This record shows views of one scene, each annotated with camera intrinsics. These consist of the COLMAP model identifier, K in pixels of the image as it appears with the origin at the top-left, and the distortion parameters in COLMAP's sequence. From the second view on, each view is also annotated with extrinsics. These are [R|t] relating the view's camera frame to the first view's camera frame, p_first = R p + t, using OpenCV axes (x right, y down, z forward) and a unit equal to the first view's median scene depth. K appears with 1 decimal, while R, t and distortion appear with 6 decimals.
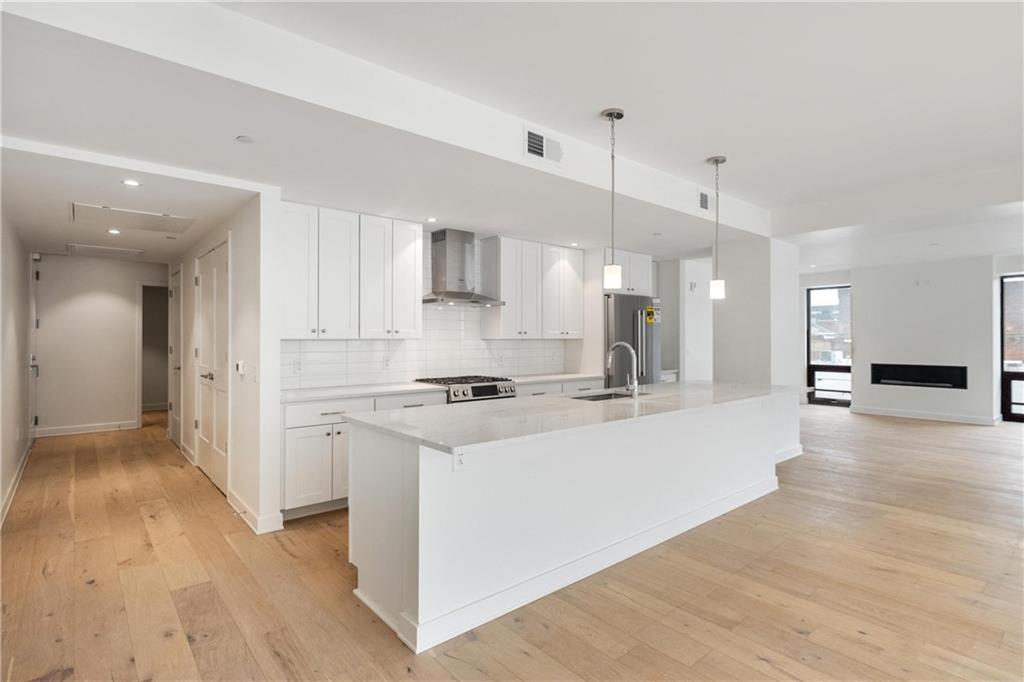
lens RADIAL K [[515.7, 0, 512.0], [0, 515.7, 341.0], [0, 0, 1]] dist [0.005330, 0.000733]
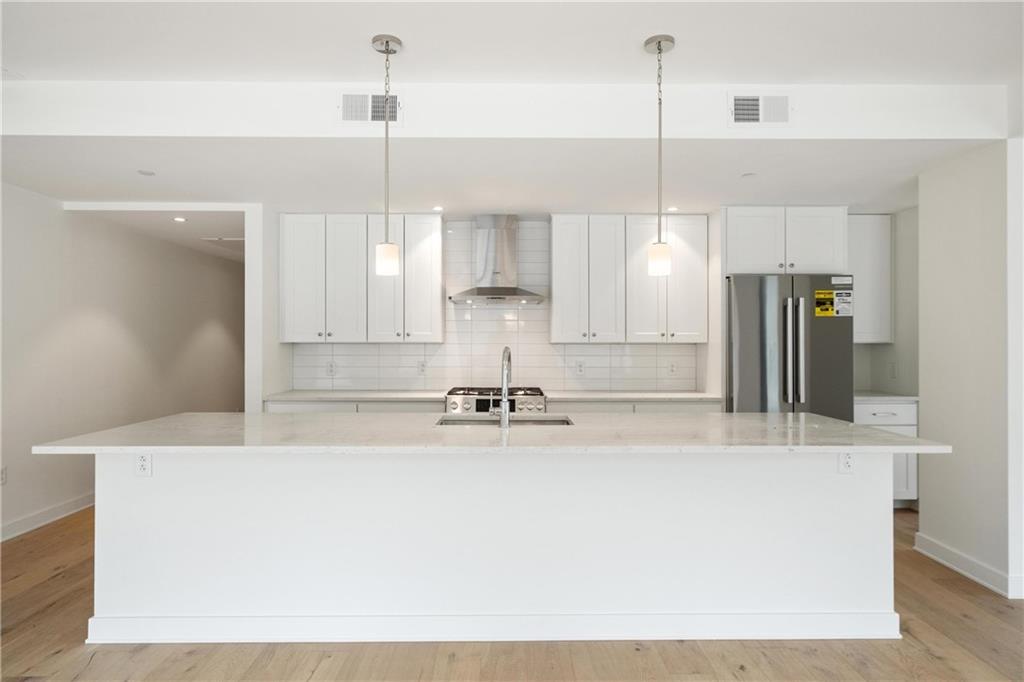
lens RADIAL K [[587.6, 0, 512.0], [0, 587.6, 341.0], [0, 0, 1]] dist [0.001391, 0.001678]
pose [[0.761891, -0.001655, -0.647703, 0.556079], [-0.004140, 0.999964, -0.007424, 0.000466], [0.647692, 0.008338, 0.761857, 0.289680]]
